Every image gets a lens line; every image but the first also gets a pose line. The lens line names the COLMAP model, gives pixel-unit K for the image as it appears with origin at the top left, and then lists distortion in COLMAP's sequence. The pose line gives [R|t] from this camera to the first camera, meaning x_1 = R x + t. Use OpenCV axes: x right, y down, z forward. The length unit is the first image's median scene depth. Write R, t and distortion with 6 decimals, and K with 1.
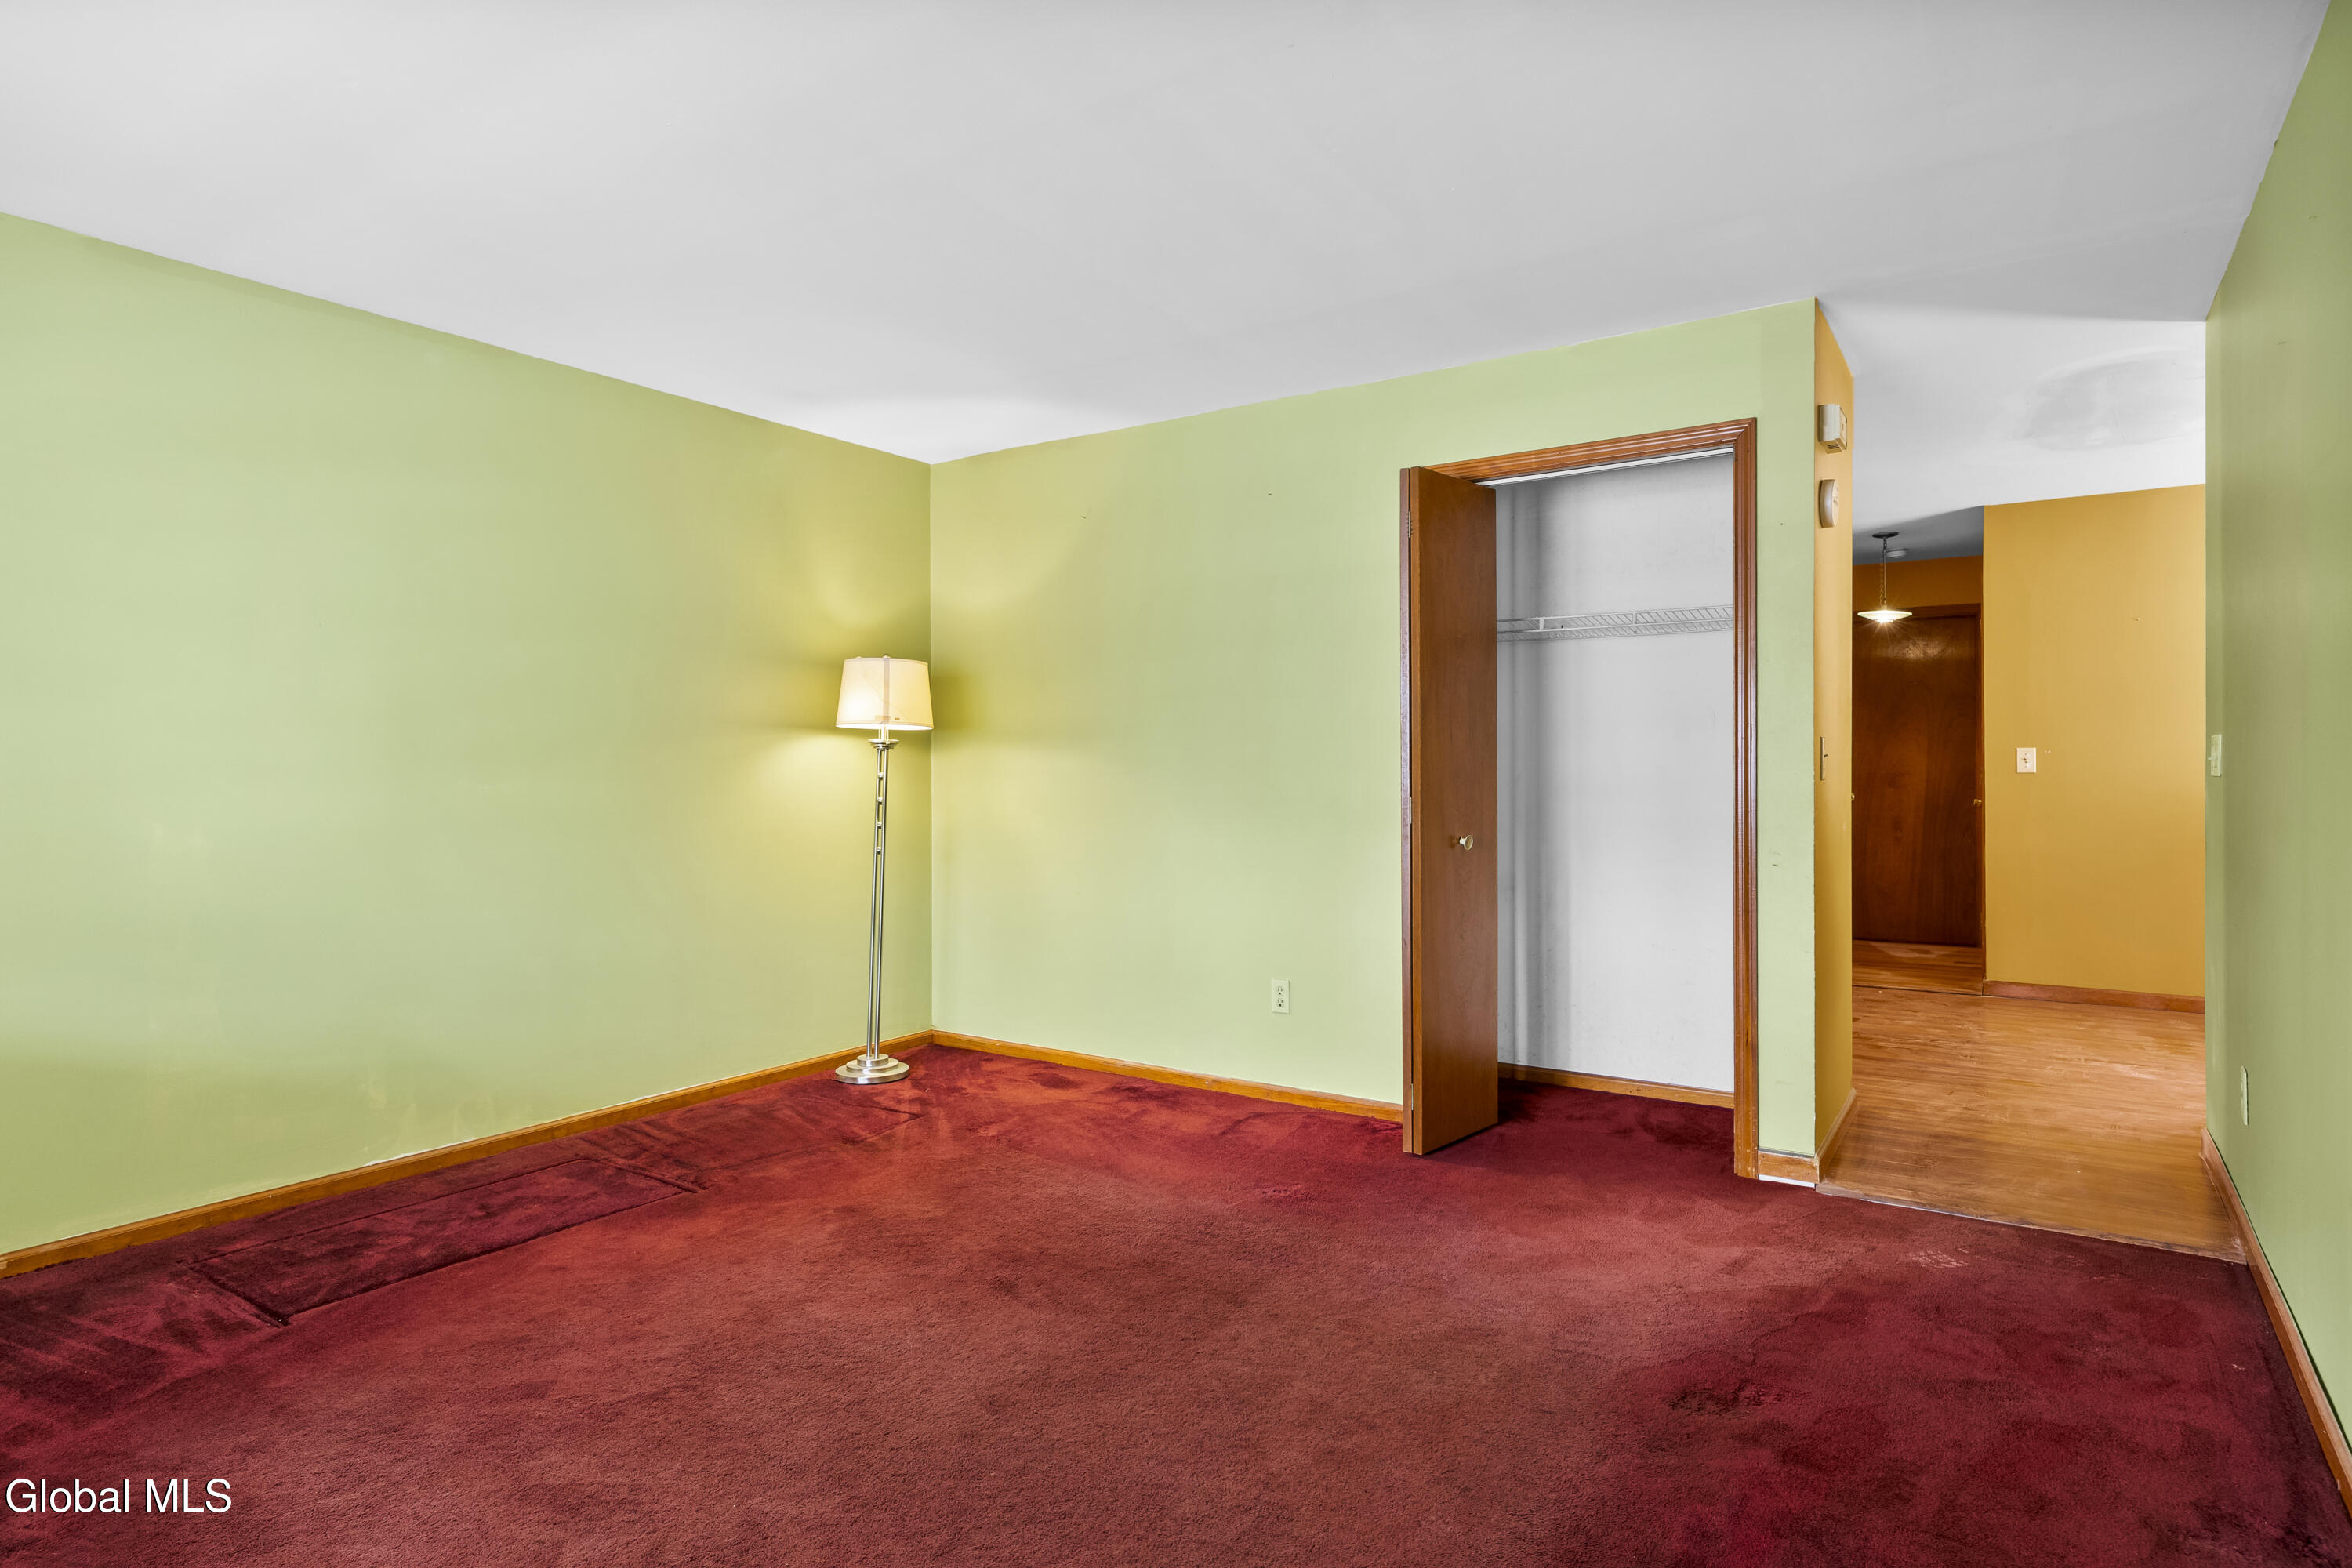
lens RADIAL K [[1264.5, 0, 1176.9], [0, 1264.5, 762.4], [0, 0, 1]] dist [-0.008796, -0.001125]
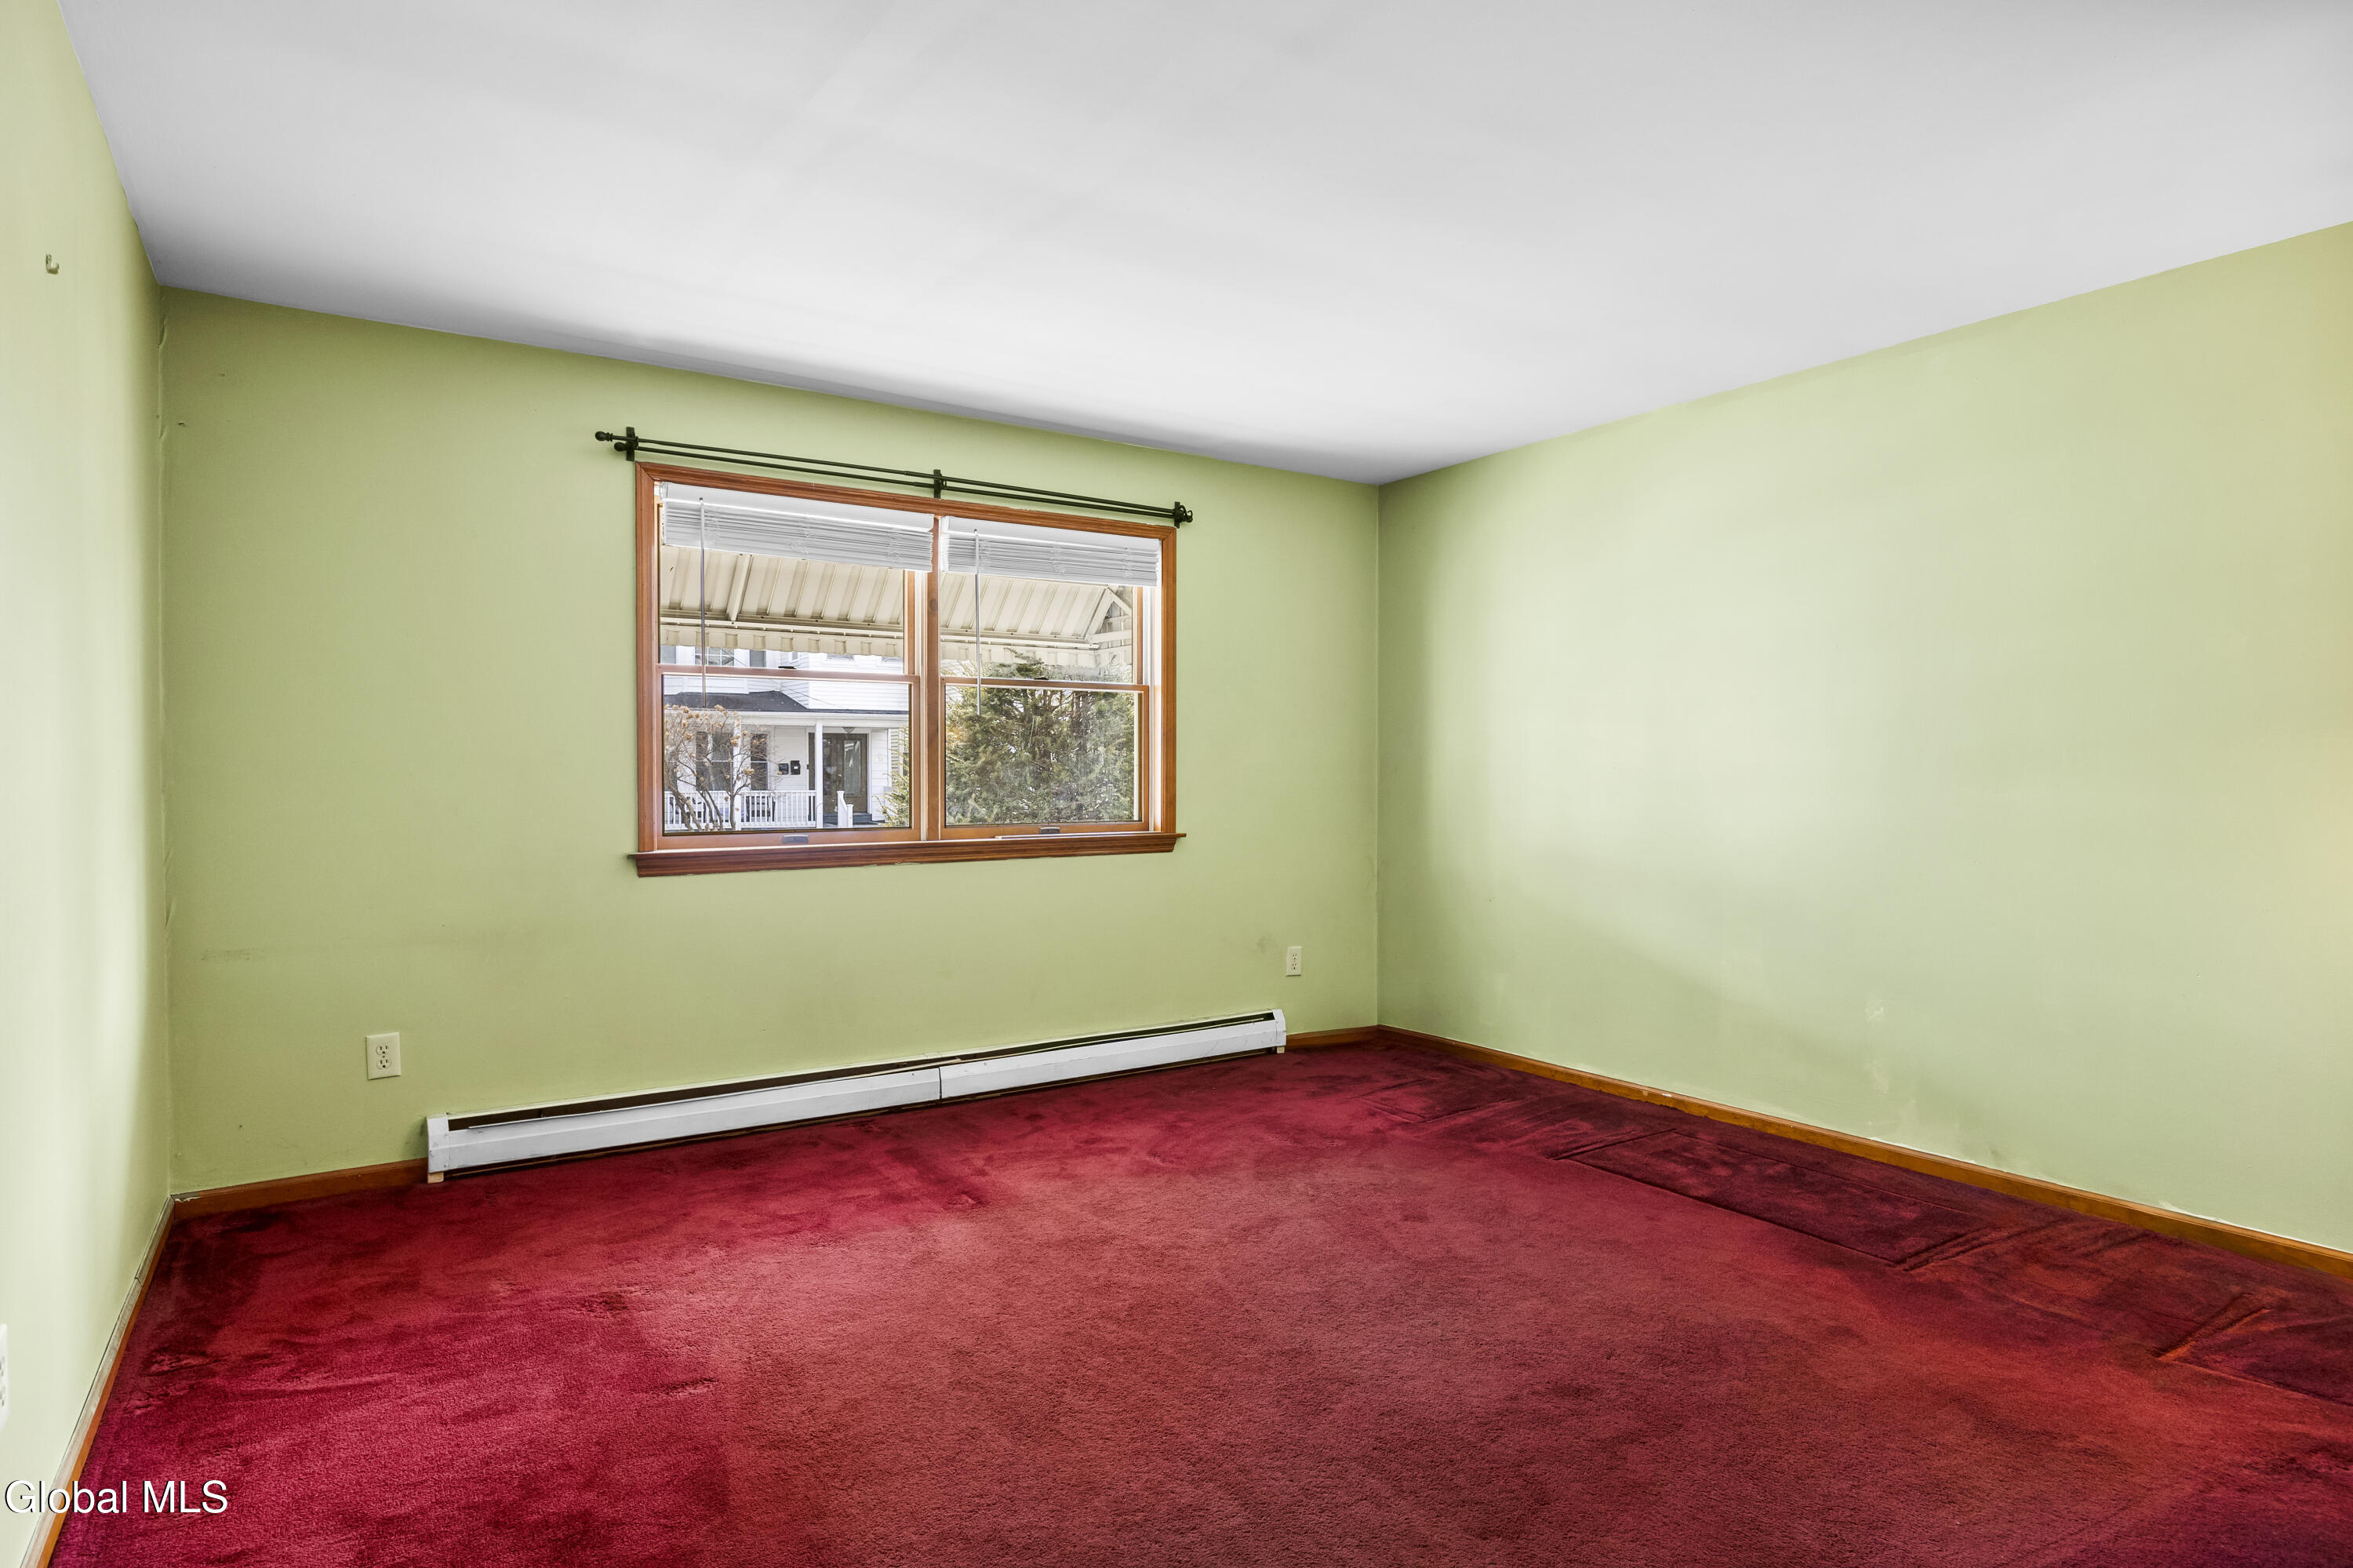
lens RADIAL K [[1265.0, 0, 1177.4], [0, 1265.0, 762.4], [0, 0, 1]] dist [-0.008796, -0.001125]
pose [[-0.378668, -0.000073, -0.925533, 0.731730], [0.002300, 0.999997, -0.001020, -0.009486], [0.925530, -0.002515, -0.378666, 1.045726]]
